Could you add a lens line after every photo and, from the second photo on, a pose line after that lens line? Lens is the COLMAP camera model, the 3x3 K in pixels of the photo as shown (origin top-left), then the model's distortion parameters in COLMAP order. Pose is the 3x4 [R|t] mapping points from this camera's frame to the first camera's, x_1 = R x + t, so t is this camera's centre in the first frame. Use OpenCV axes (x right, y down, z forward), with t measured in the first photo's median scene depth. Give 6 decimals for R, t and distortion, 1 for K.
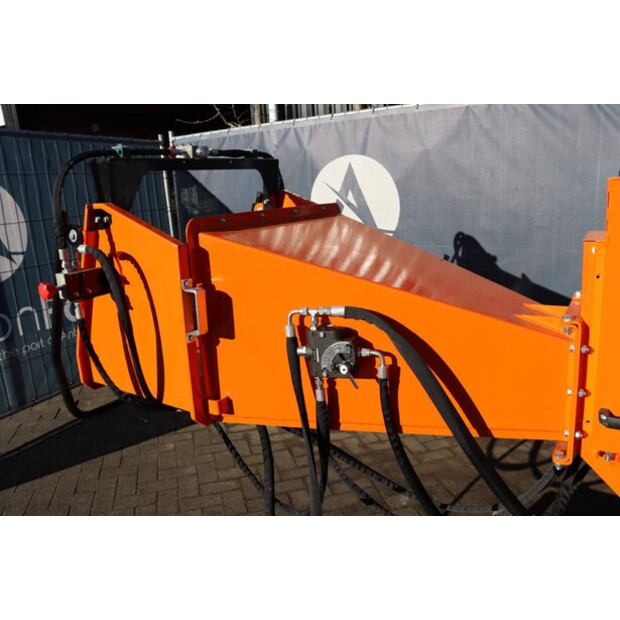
lens RADIAL K [[504.2, 0, 310.0], [0, 504.2, 310.0], [0, 0, 1]] dist [-0.178955, 0.171488]
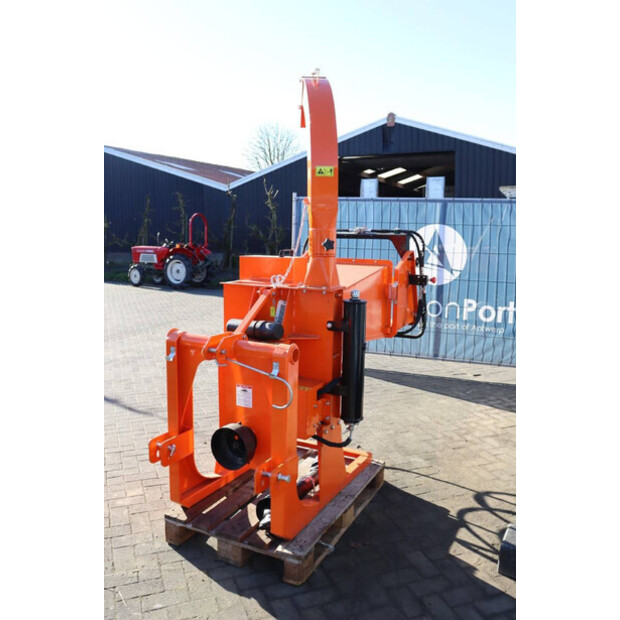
lens RADIAL K [[554.9, 0, 310.0], [0, 554.9, 310.0], [0, 0, 1]] dist [-0.100577, 0.020441]
pose [[0.096601, 0.200224, -0.974976, 1.324929], [-0.248301, 0.953435, 0.171198, -0.198247], [0.963854, 0.225549, 0.141818, 0.273033]]
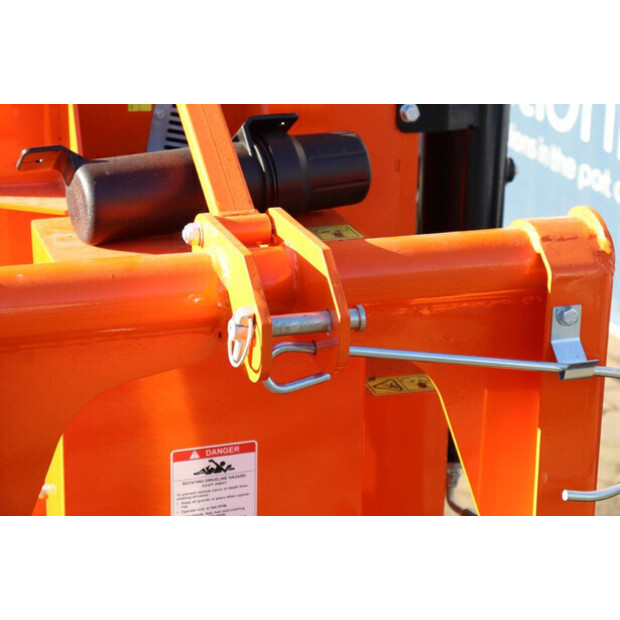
lens RADIAL K [[1466.4, 0, 310.0], [0, 1466.4, 310.0], [0, 0, 1]] dist [0.423790, -0.368594]
pose [[0.779995, 0.262956, -0.567857, 0.754934], [-0.196597, 0.964455, 0.176567, -0.040986], [0.594102, -0.026083, 0.803967, -0.077432]]
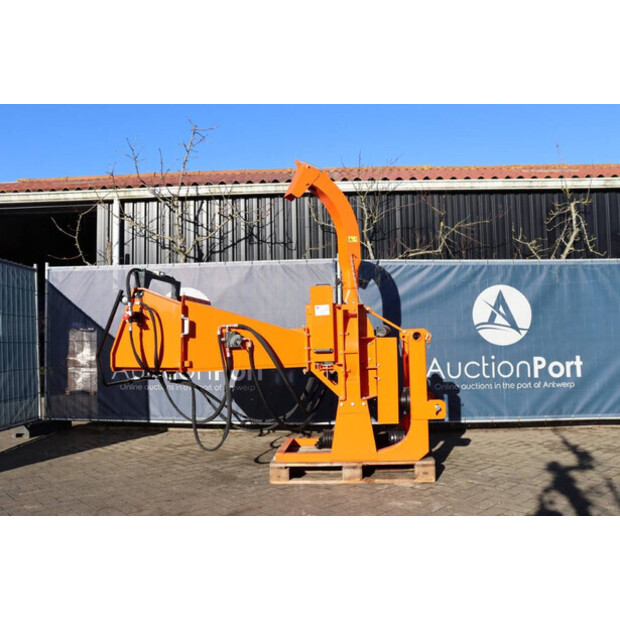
lens RADIAL K [[539.0, 0, 310.0], [0, 539.0, 310.0], [0, 0, 1]] dist [-0.104028, 0.008485]
pose [[0.883340, 0.062021, 0.464611, -0.430567], [0.080872, 0.956178, -0.281397, 0.349248], [-0.461703, 0.286143, 0.839615, -0.805608]]
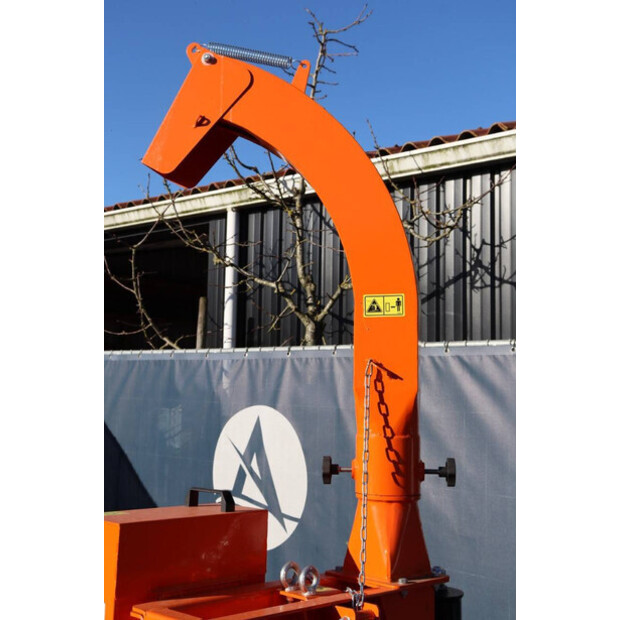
lens RADIAL K [[858.6, 0, 310.0], [0, 858.6, 310.0], [0, 0, 1]] dist [0.055254, 0.040457]
pose [[0.976433, 0.060794, -0.207080, 0.442209], [-0.126760, 0.938114, -0.322296, -0.047915], [0.174671, 0.340950, 0.923711, -0.230412]]
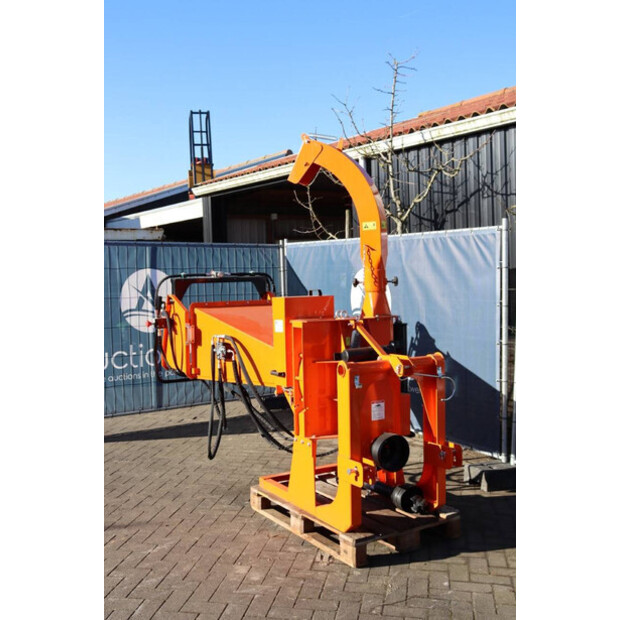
lens RADIAL K [[686.7, 0, 310.0], [0, 686.7, 310.0], [0, 0, 1]] dist [-0.023569, -0.022640]
pose [[0.900056, 0.060750, -0.431518, 0.891720], [-0.131617, 0.981887, -0.136292, 0.132249], [0.415422, 0.179466, 0.891749, -0.966072]]
